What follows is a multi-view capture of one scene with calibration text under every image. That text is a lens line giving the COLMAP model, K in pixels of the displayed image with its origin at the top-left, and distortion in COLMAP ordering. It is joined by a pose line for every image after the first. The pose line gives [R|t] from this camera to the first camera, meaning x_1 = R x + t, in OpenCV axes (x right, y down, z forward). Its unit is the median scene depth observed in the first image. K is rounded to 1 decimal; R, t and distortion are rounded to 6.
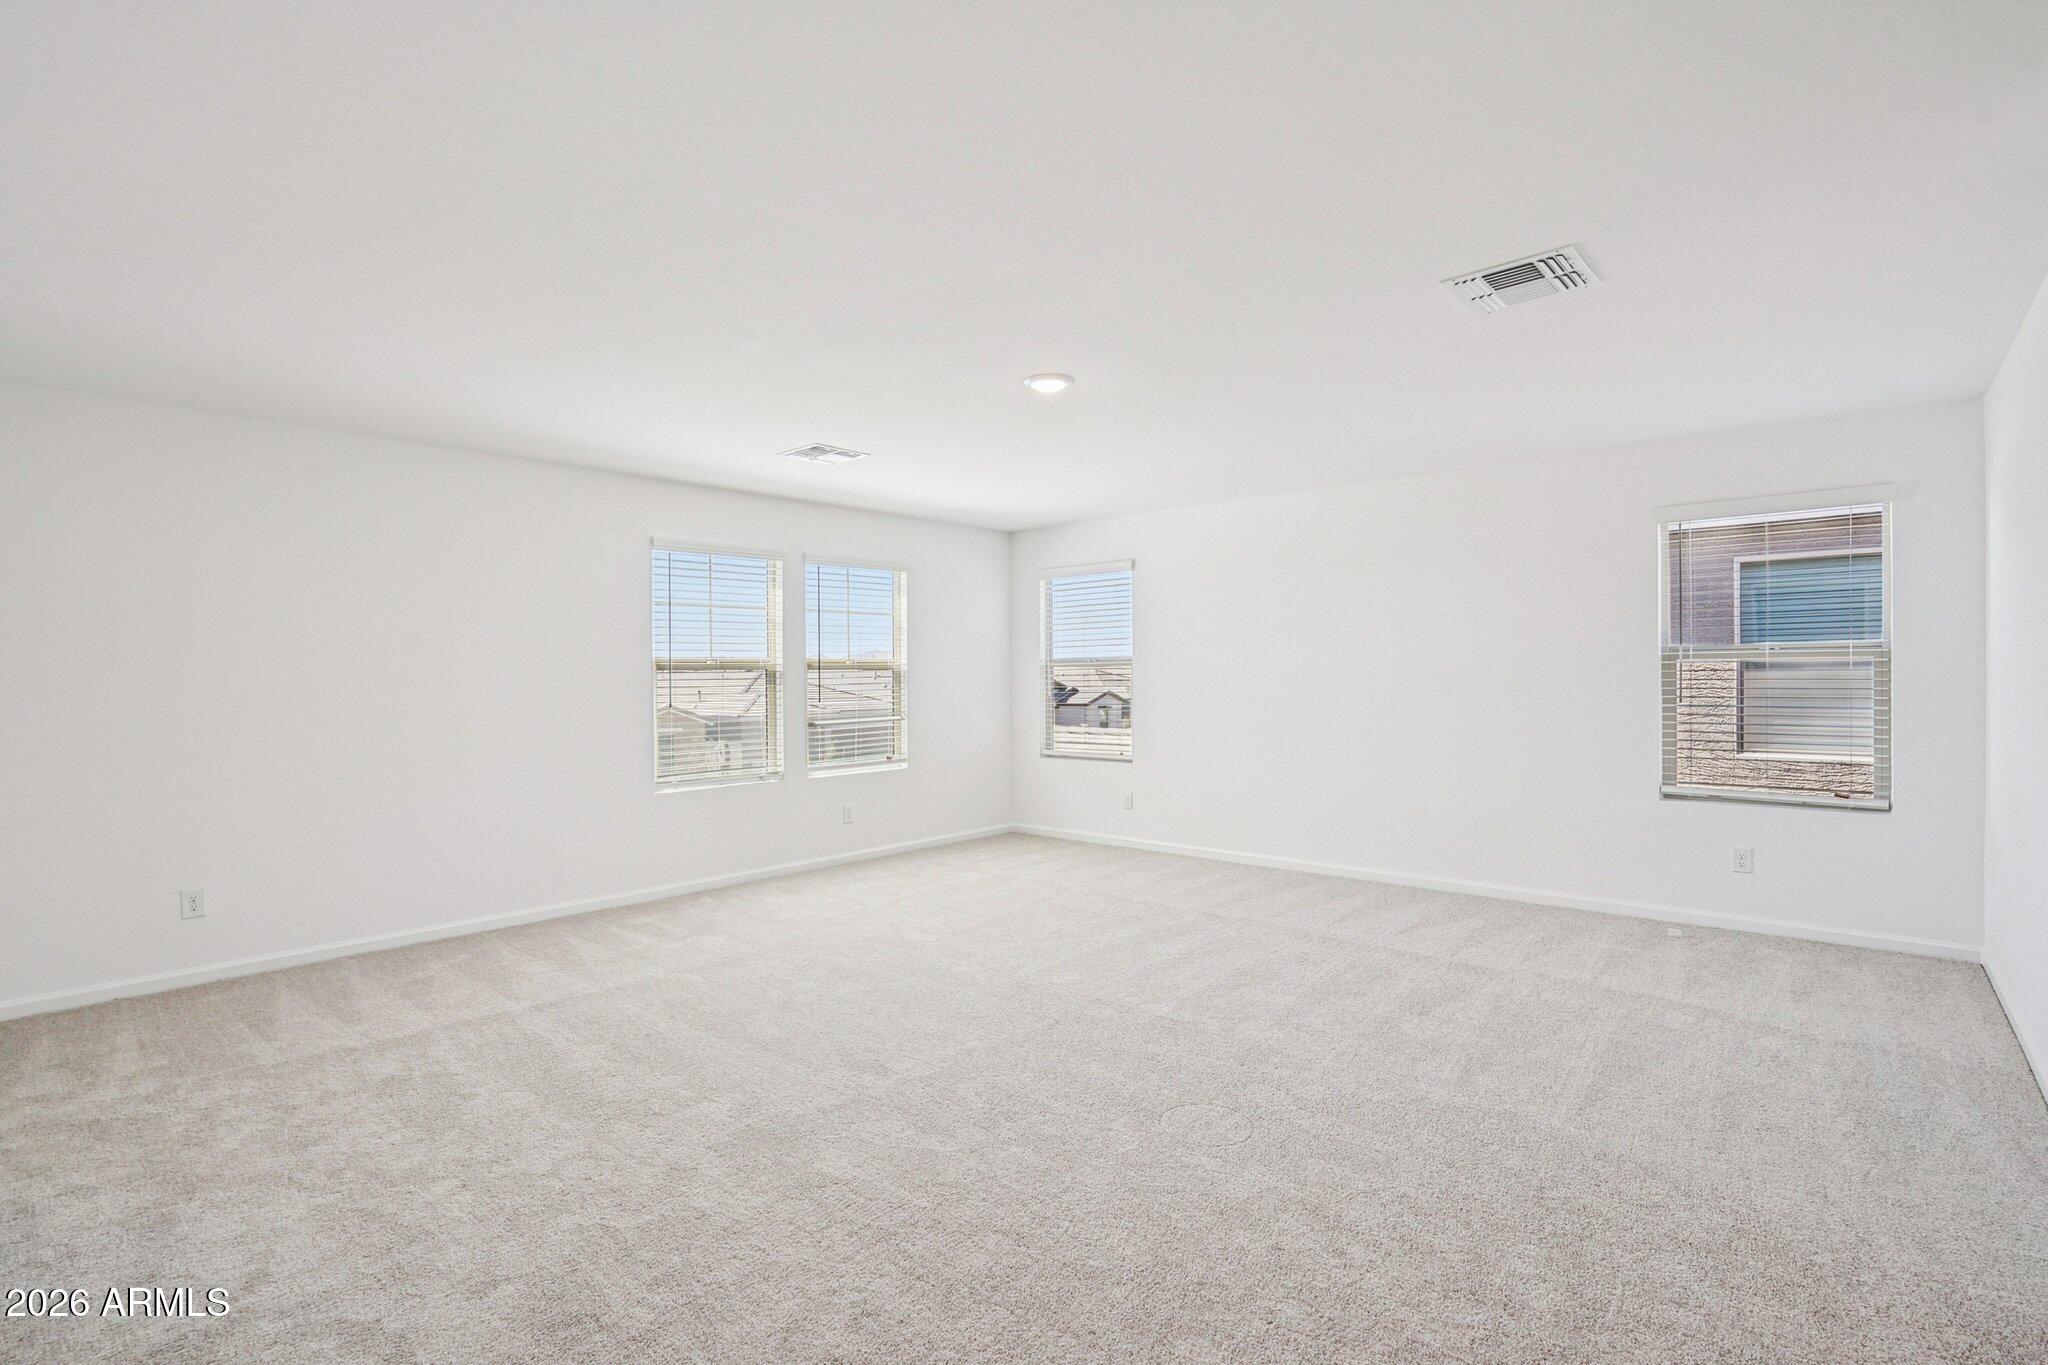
lens RADIAL K [[976.5, 0, 1021.8], [0, 976.5, 659.0], [0, 0, 1]] dist [0.004937, 0.001519]
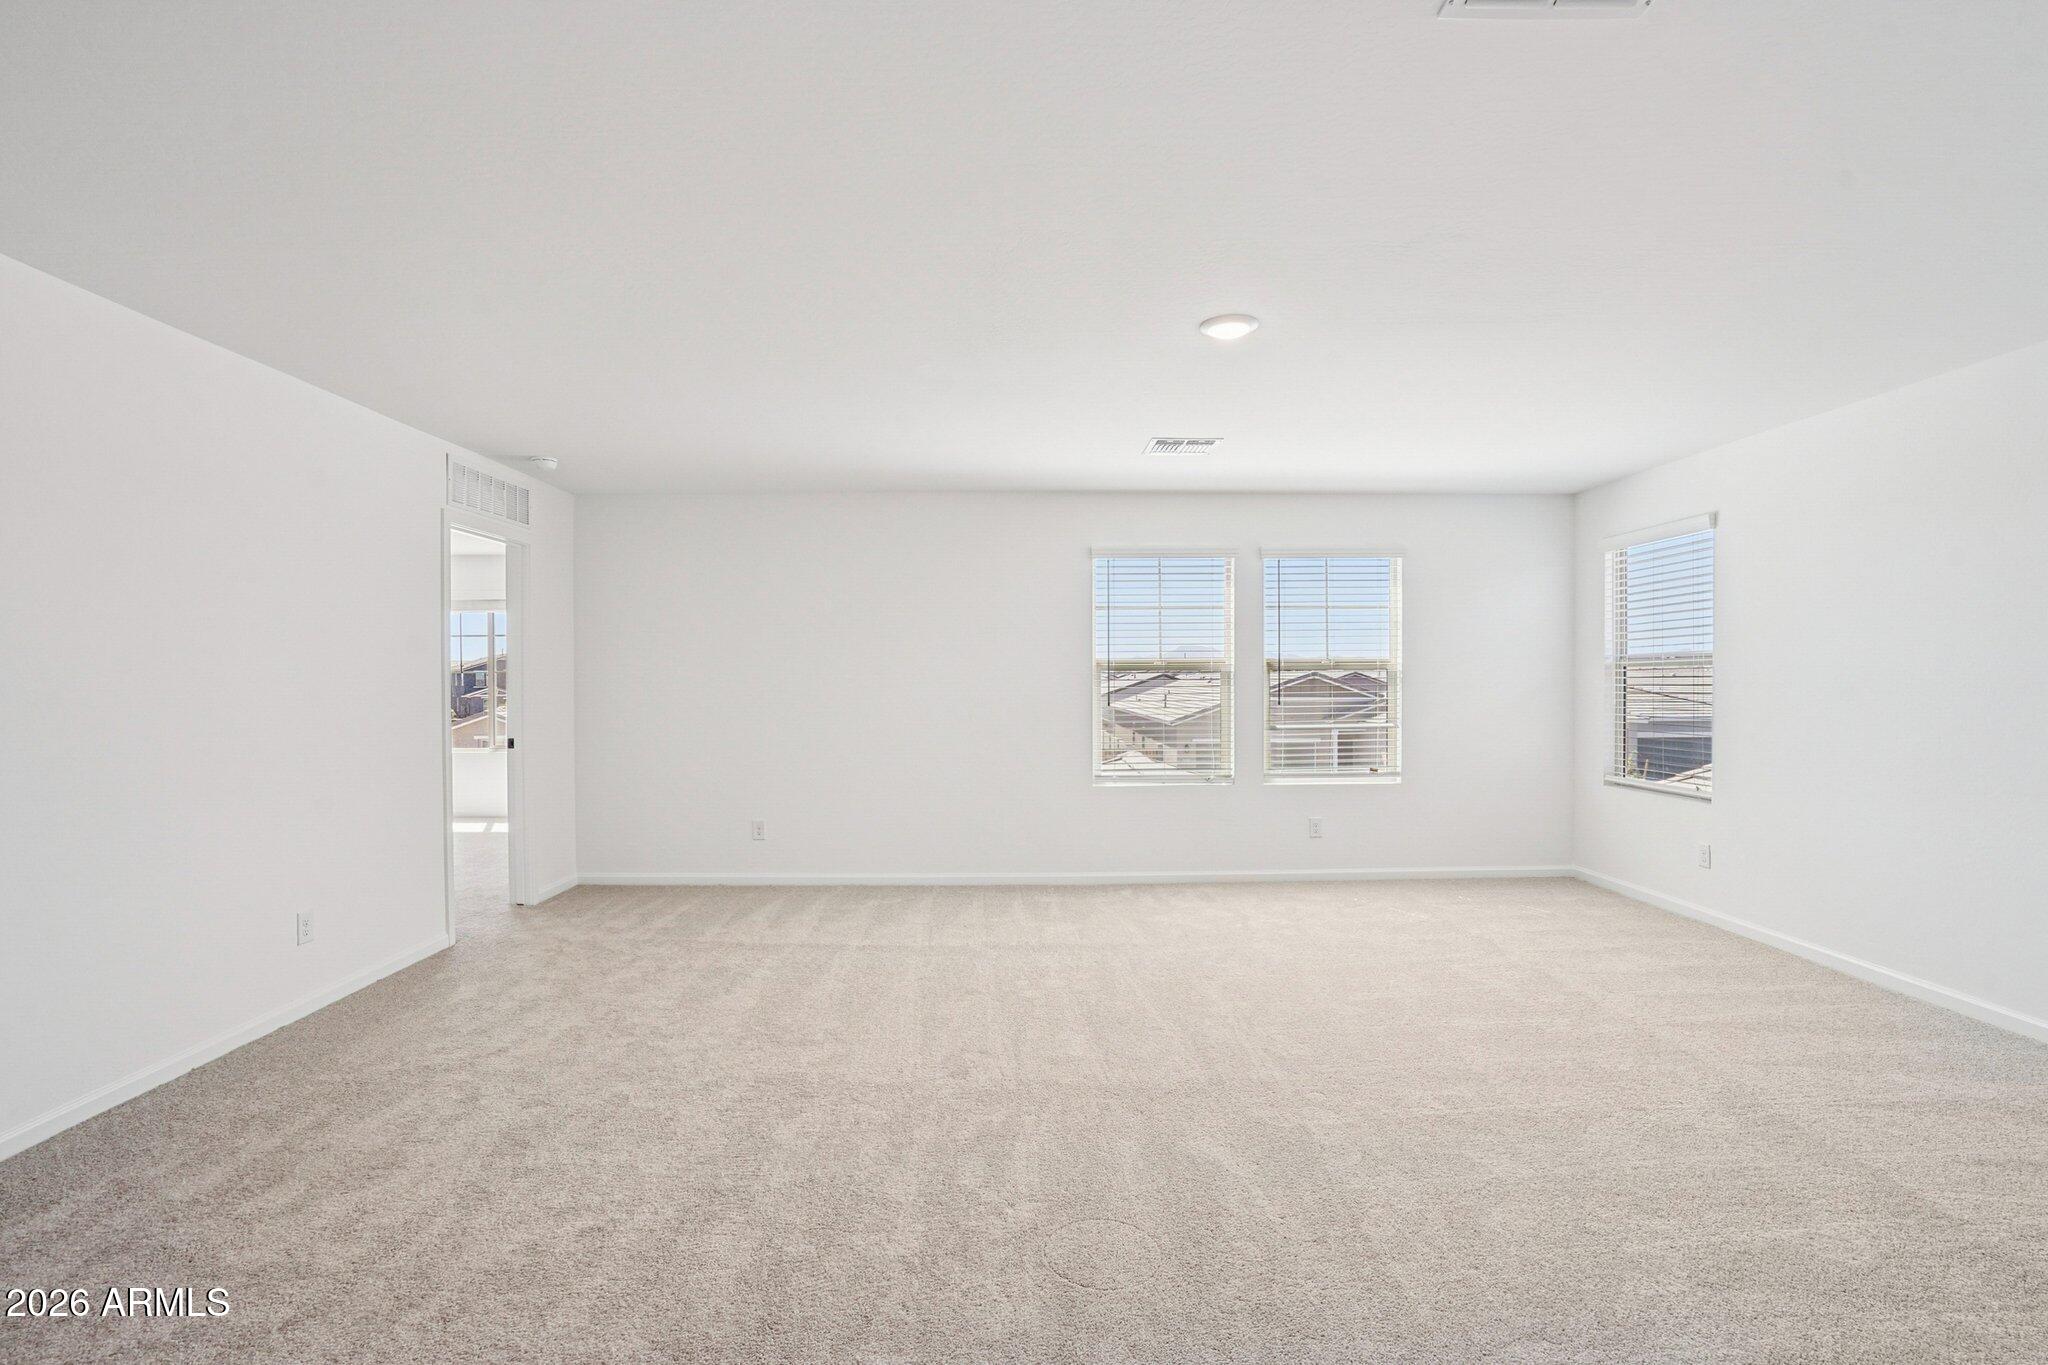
lens RADIAL K [[979.2, 0, 1023.9], [0, 979.2, 651.5], [0, 0, 1]] dist [-0.047685, 0.000192]
pose [[0.680782, -0.016131, -0.732309, 0.355958], [0.010015, 0.999869, -0.012714, 0.002964], [0.732418, 0.001322, 0.680854, 0.210139]]
